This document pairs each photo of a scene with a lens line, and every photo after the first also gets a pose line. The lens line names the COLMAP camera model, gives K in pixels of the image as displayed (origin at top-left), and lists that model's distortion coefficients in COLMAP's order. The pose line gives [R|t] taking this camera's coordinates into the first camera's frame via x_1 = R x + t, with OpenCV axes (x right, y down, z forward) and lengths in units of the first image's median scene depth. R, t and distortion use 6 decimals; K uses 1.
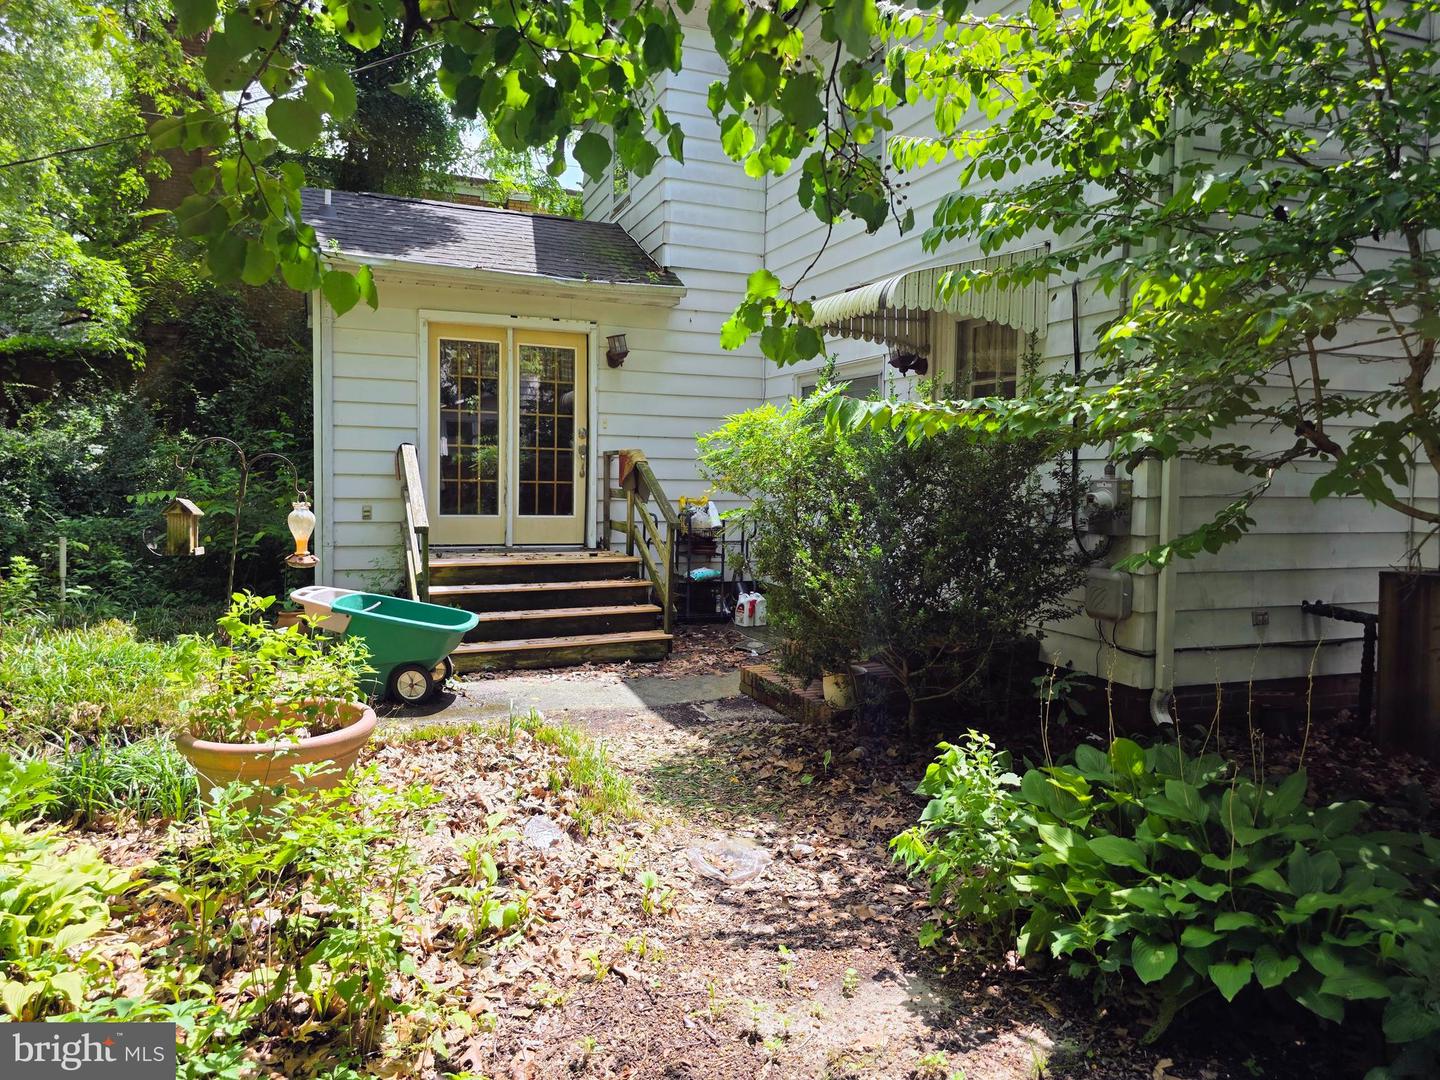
lens RADIAL K [[968.3, 0, 720.3], [0, 968.3, 531.5], [0, 0, 1]] dist [0.033551, -0.026569]
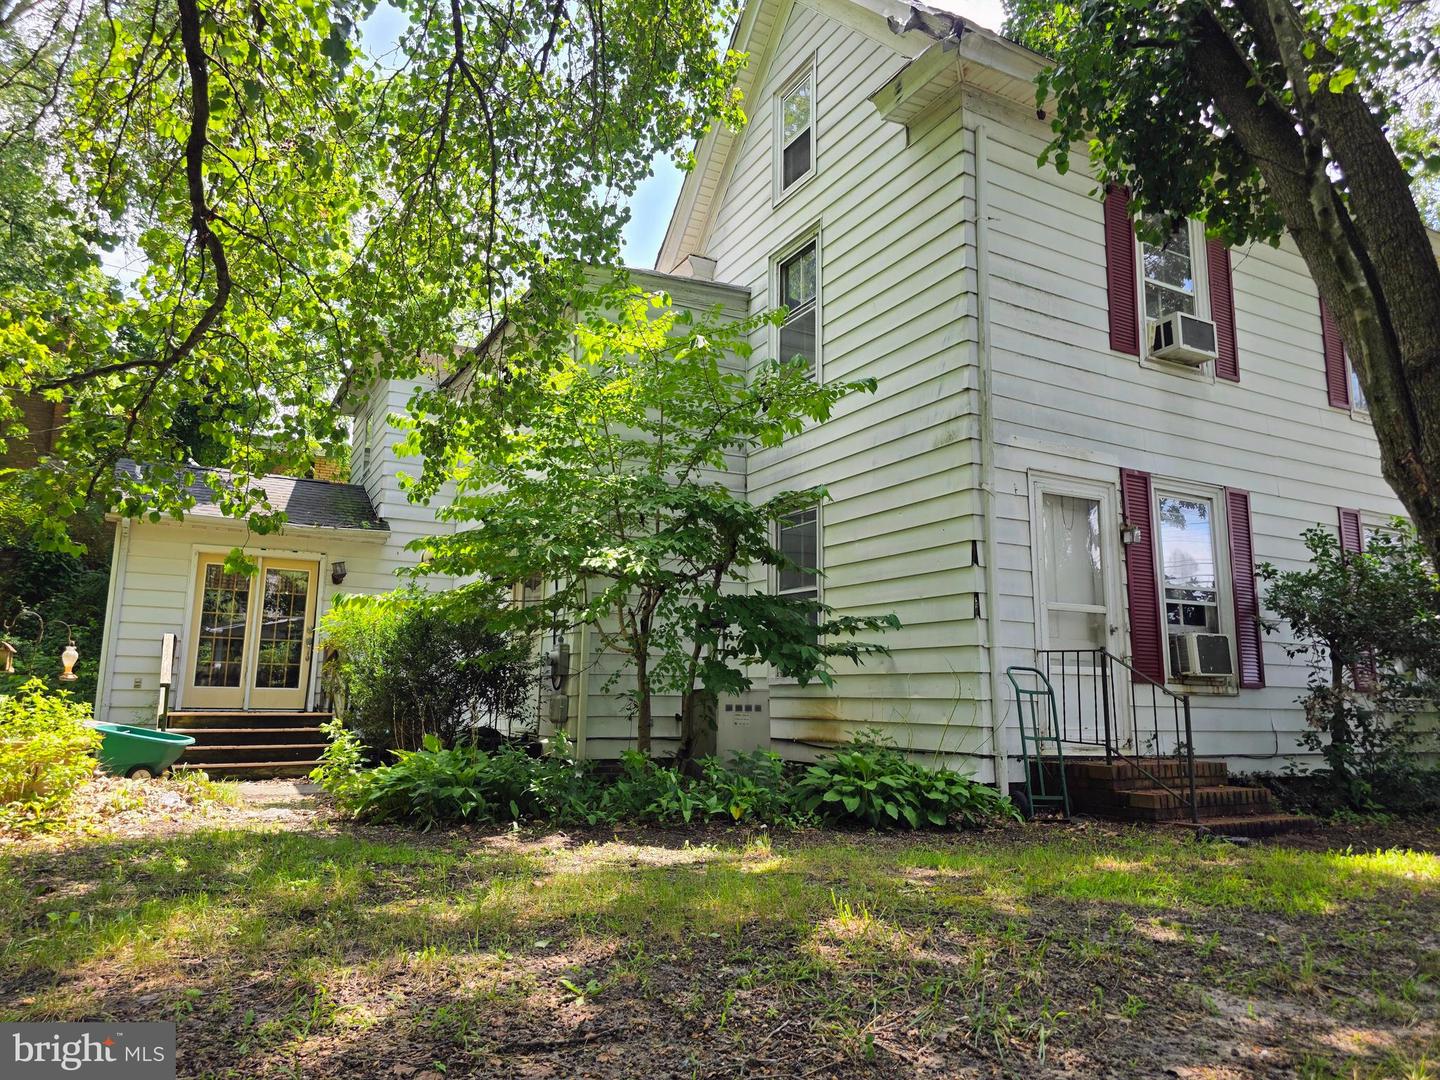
lens RADIAL K [[968.3, 0, 716.0], [0, 968.3, 538.4], [0, 0, 1]] dist [0.033551, -0.026569]
pose [[0.991462, 0.019317, 0.128955, 0.269837], [0.010202, 0.974444, -0.224400, 0.097854], [-0.129994, 0.223800, 0.965927, -0.503882]]
